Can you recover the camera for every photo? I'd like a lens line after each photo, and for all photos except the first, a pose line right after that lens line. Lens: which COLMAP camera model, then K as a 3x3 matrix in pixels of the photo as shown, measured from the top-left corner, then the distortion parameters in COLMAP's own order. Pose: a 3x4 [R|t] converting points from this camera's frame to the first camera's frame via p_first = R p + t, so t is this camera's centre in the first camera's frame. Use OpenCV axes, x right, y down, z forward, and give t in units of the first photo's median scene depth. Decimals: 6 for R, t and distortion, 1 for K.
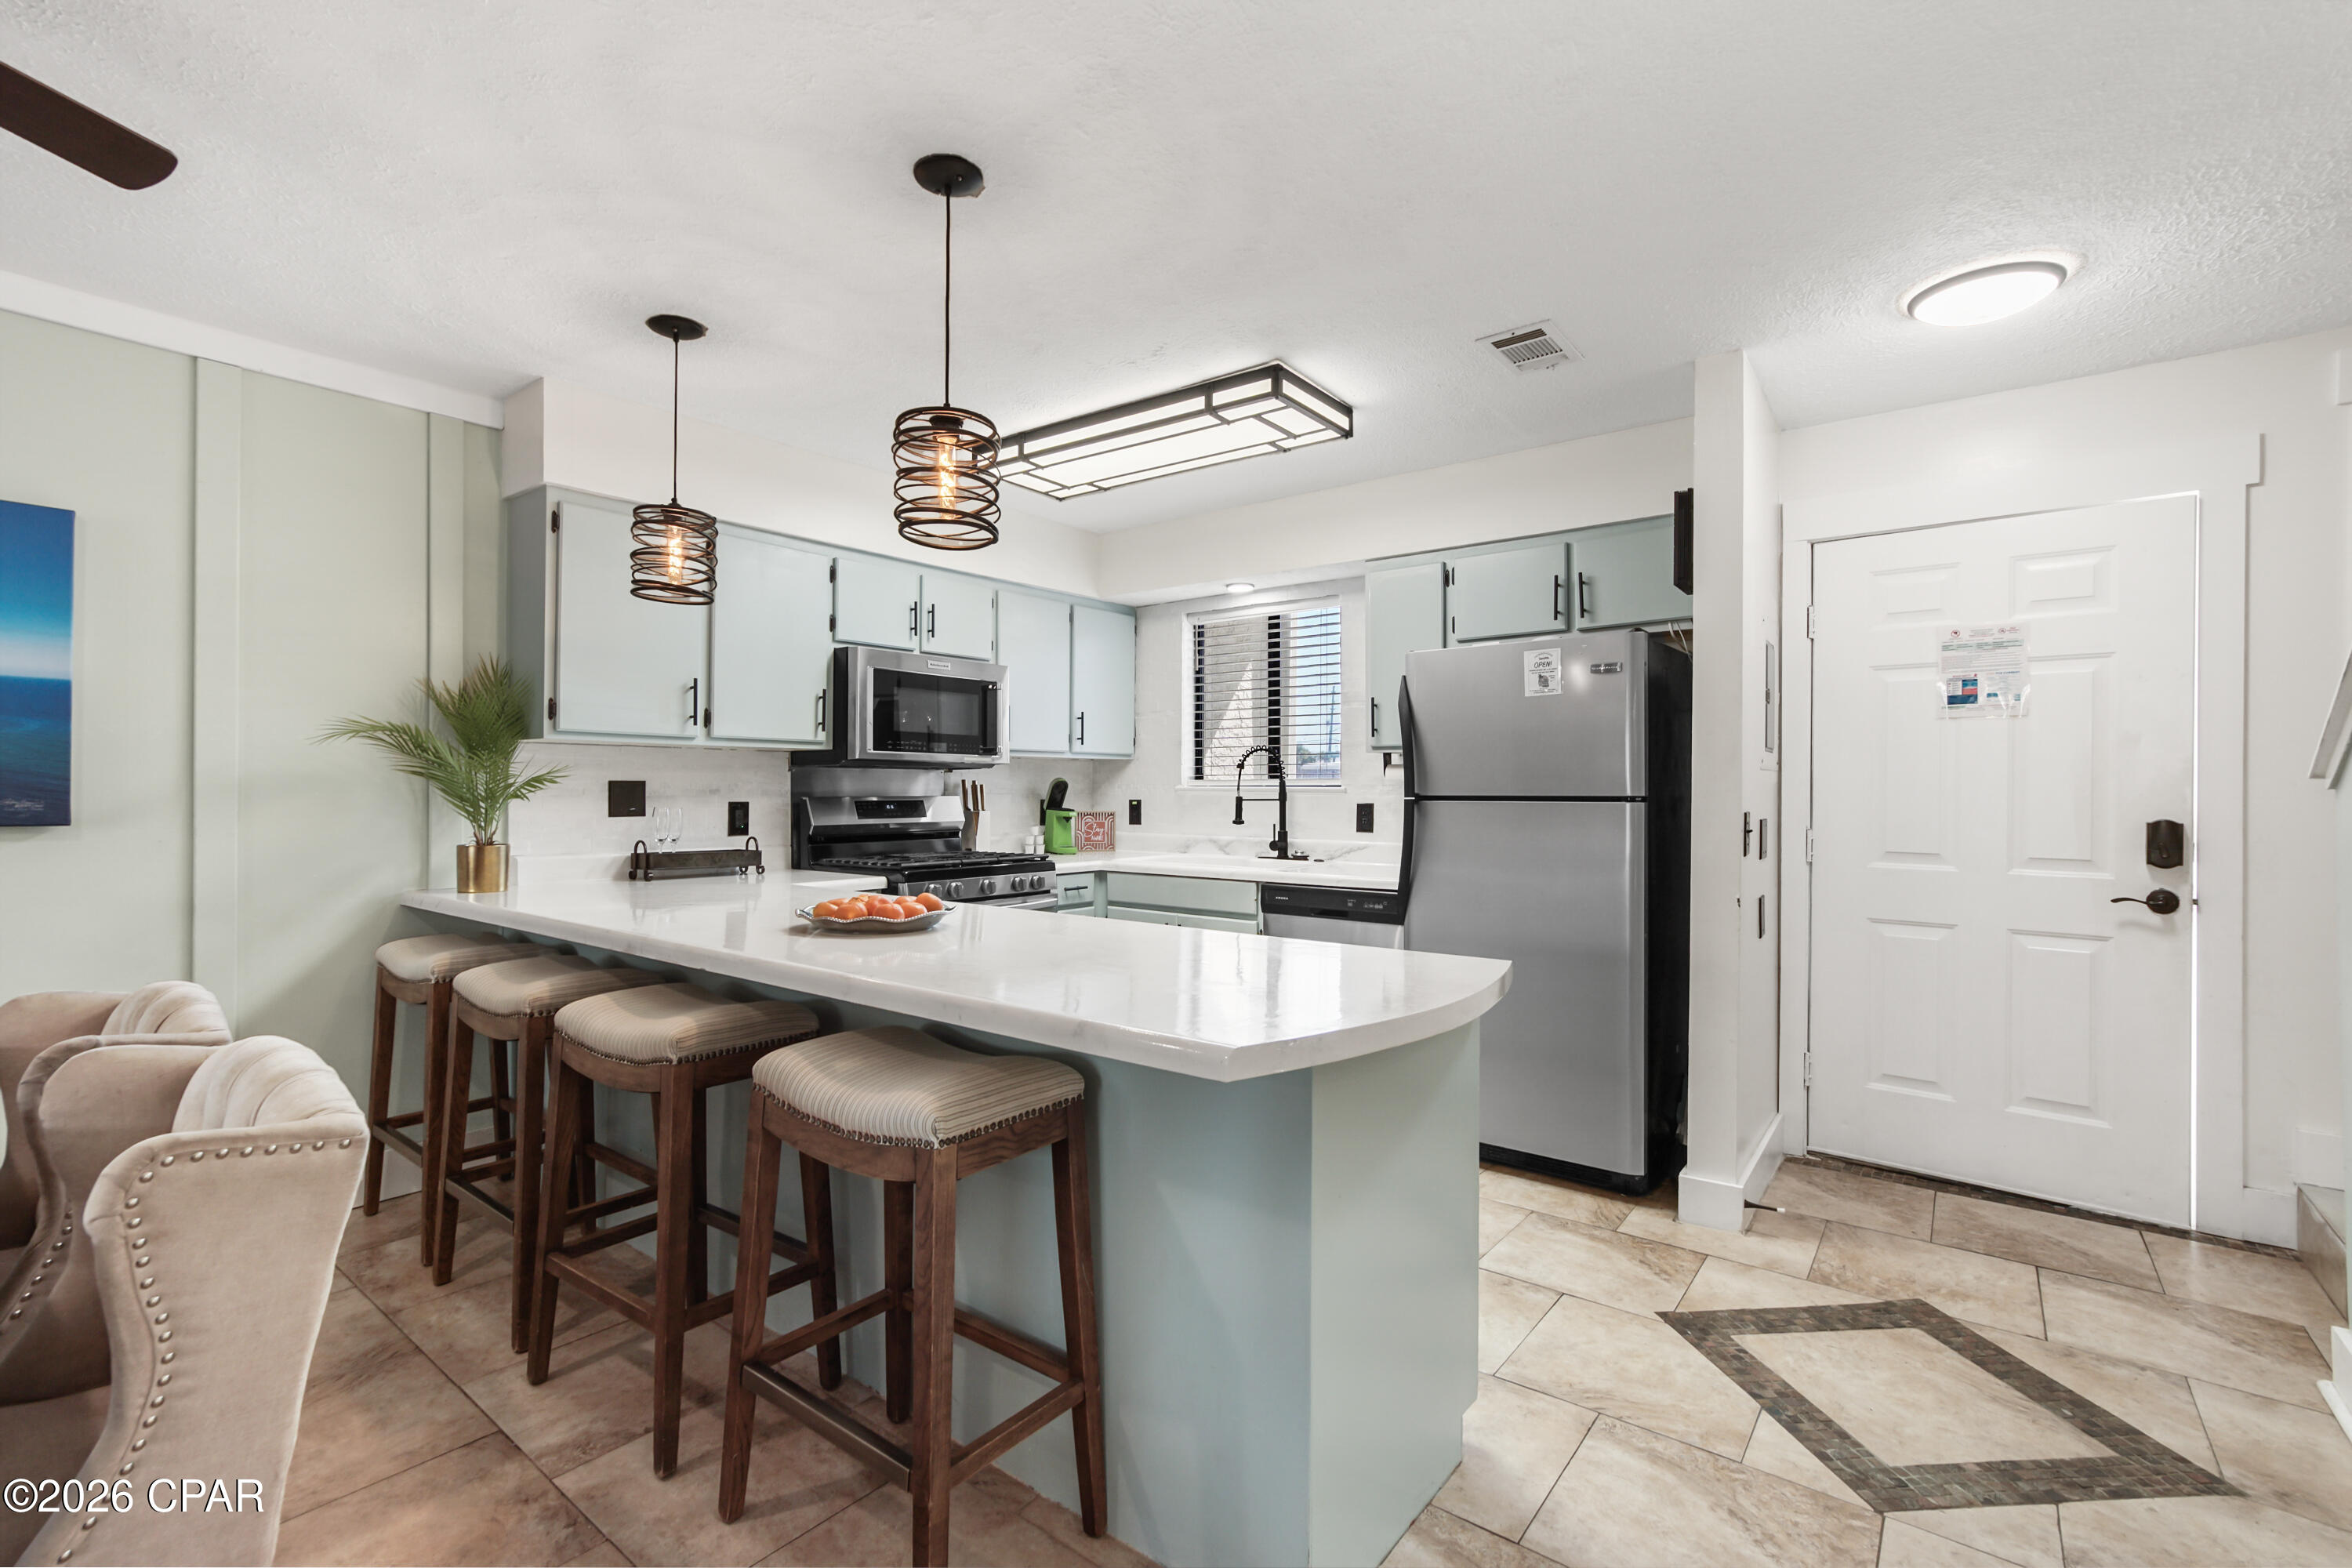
lens RADIAL K [[1066.8, 0, 1151.4], [0, 1066.8, 787.6], [0, 0, 1]] dist [-0.015006, 0.006545]
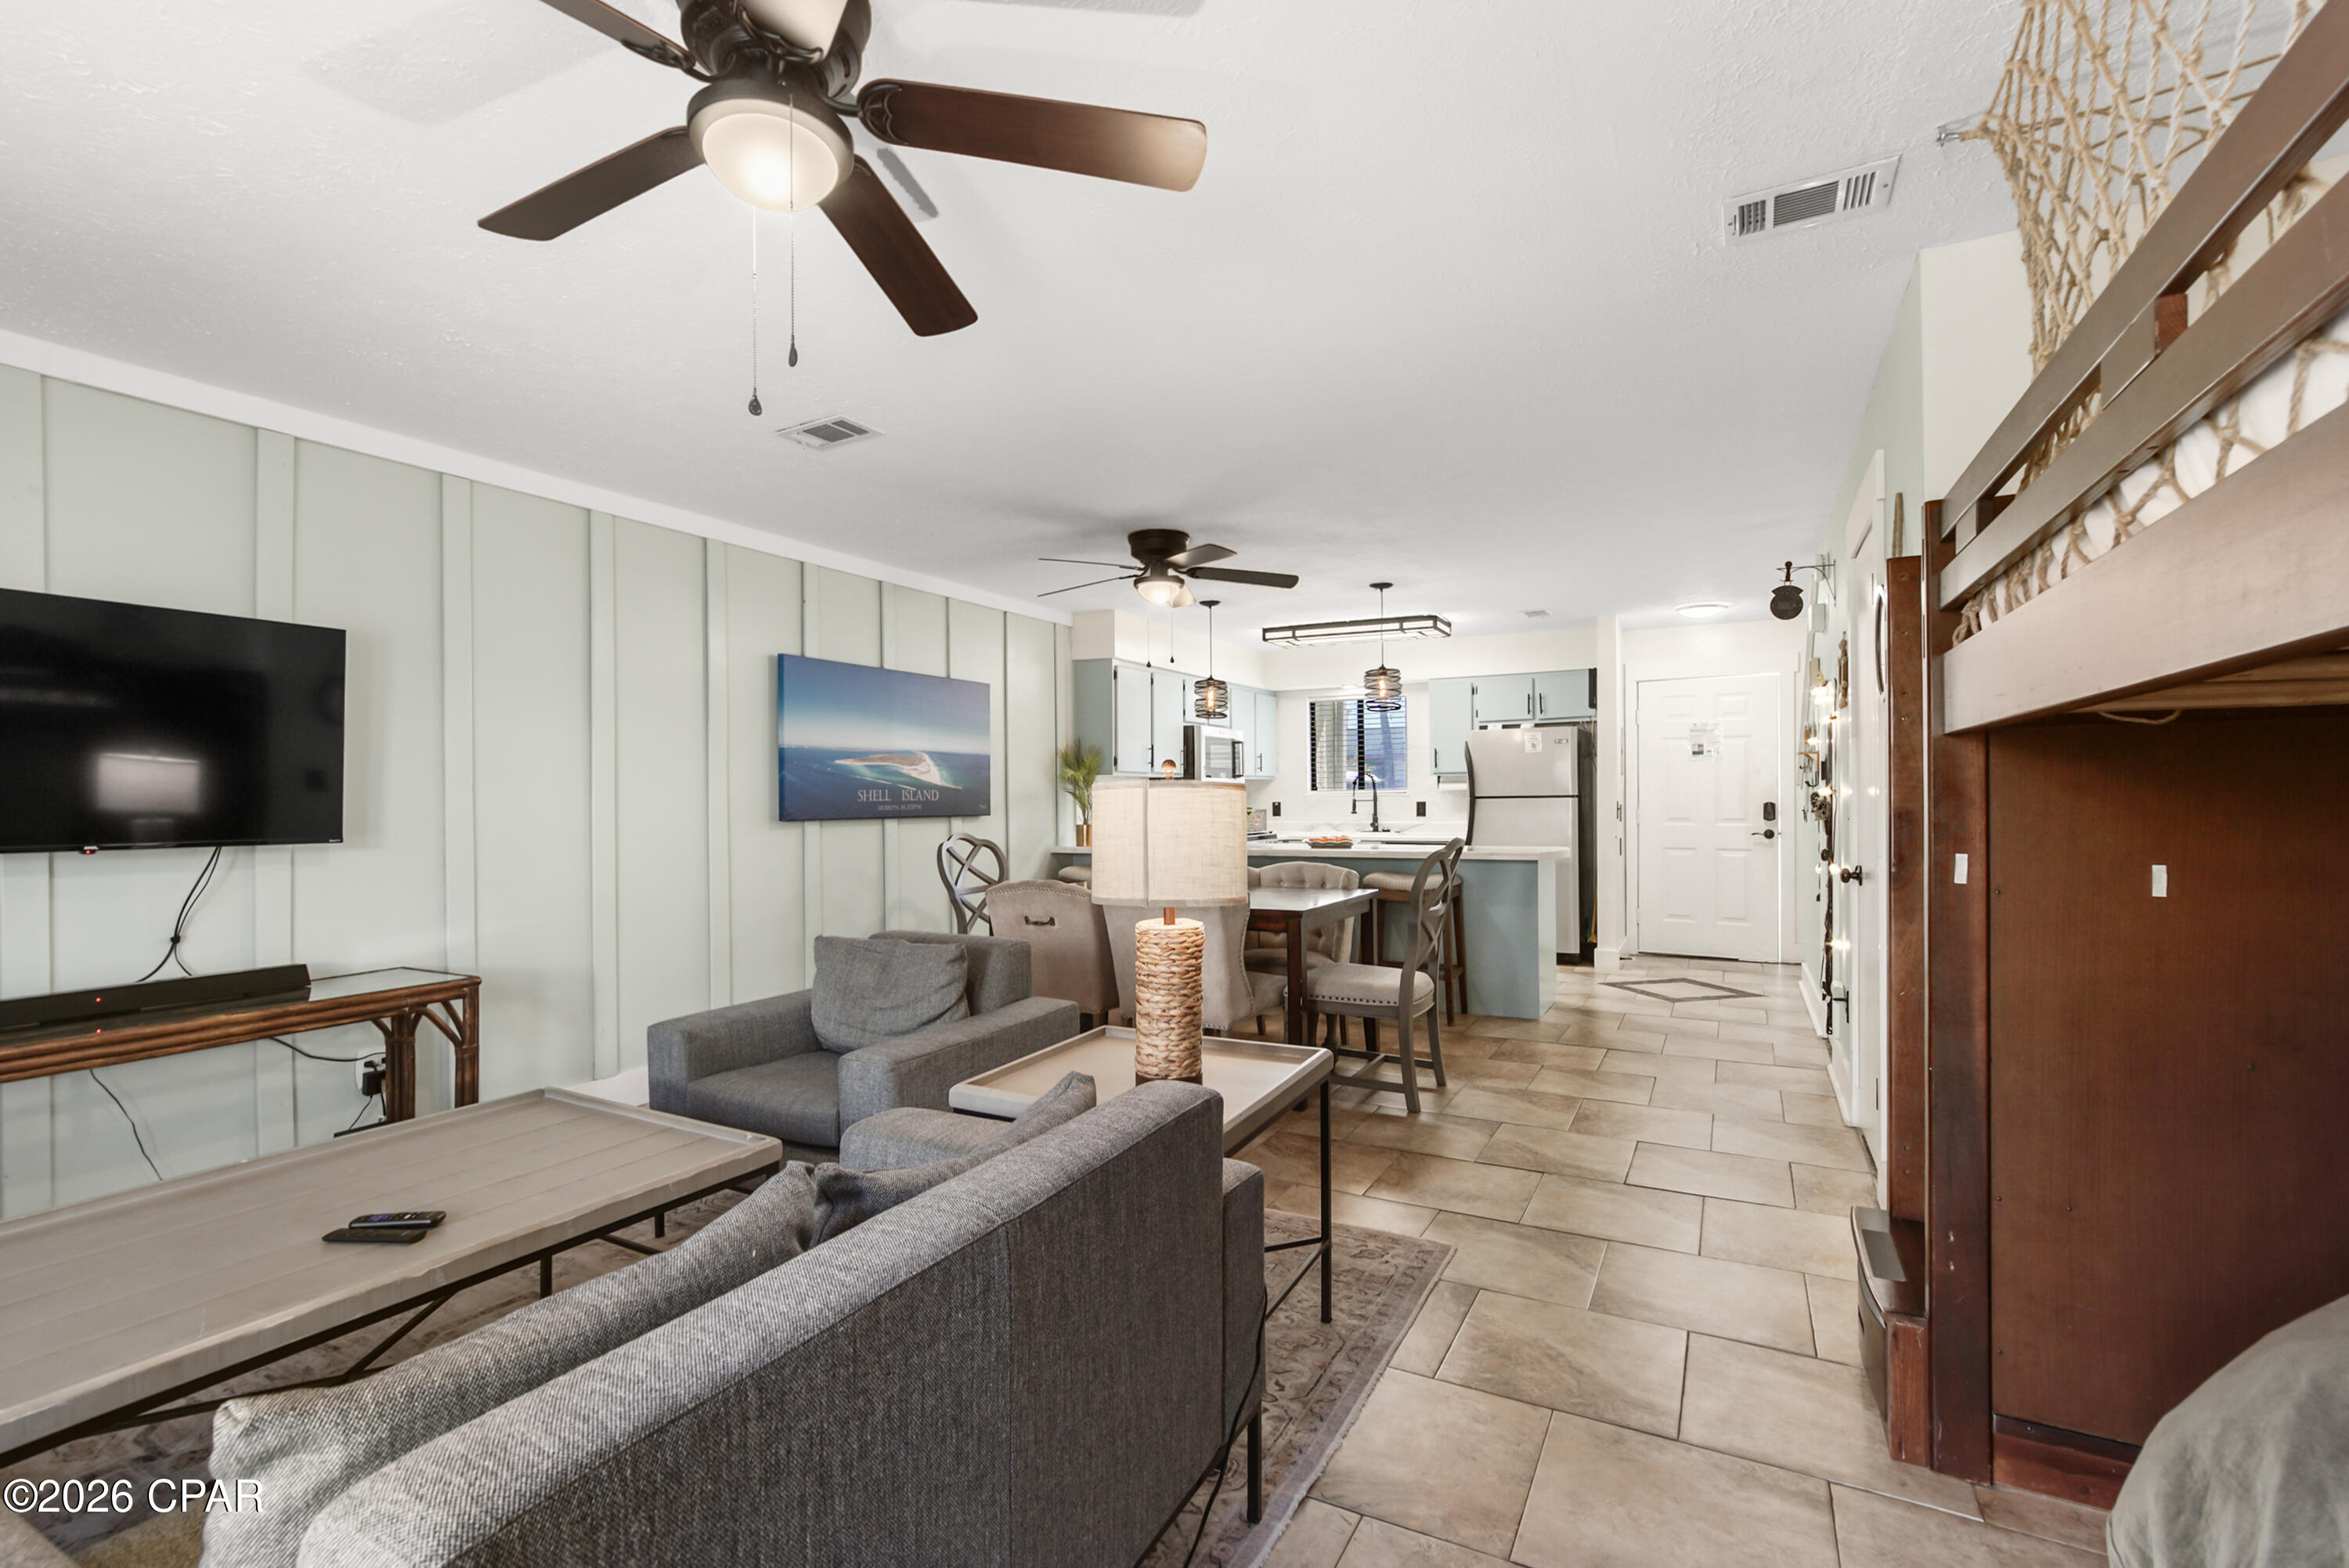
lens RADIAL K [[1065.4, 0, 1169.0], [0, 1065.4, 804.0], [0, 0, 1]] dist [-0.015006, 0.006545]
pose [[0.984610, -0.014595, 0.174156, -0.835316], [0.013273, 0.999874, 0.008750, -0.004661], [-0.174262, -0.006303, 0.984679, -1.162433]]
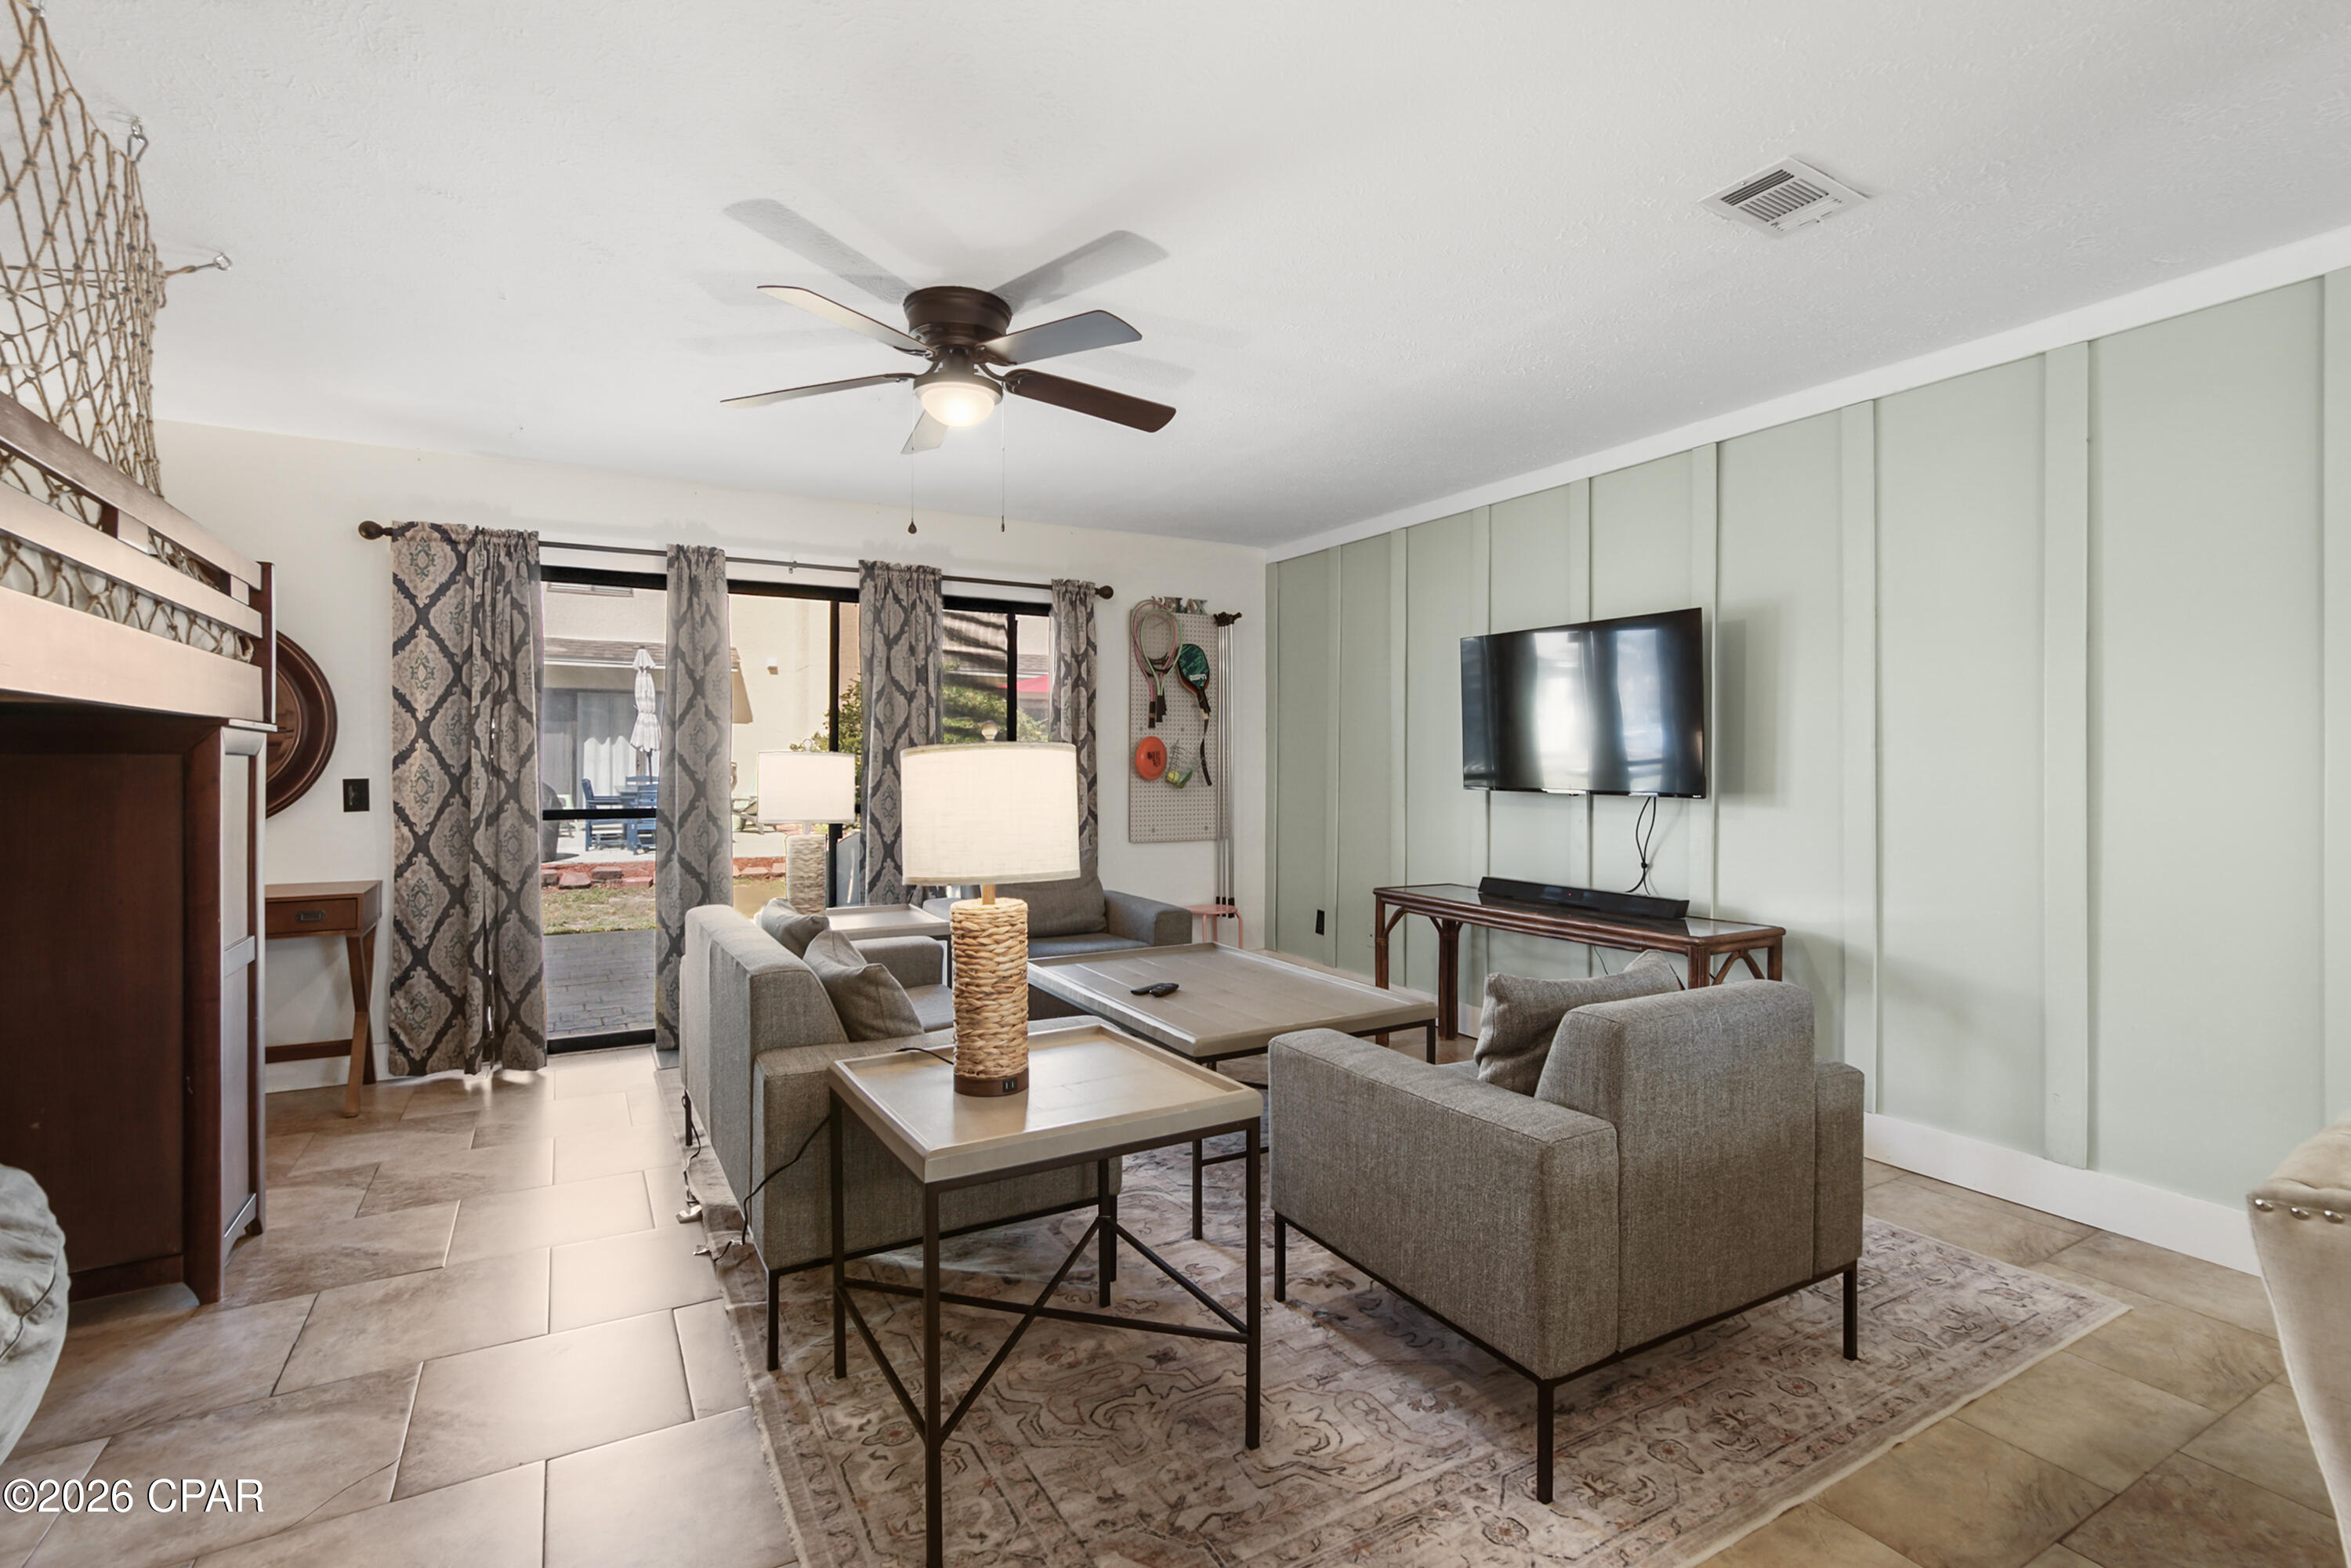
lens RADIAL K [[1066.4, 0, 1144.4], [0, 1066.4, 764.4], [0, 0, 1]] dist [-0.015006, 0.006545]
pose [[-0.391107, -0.003249, -0.920339, -0.164131], [-0.002436, 0.999994, -0.002495, -0.001323], [0.920342, 0.001266, -0.391113, -0.130060]]
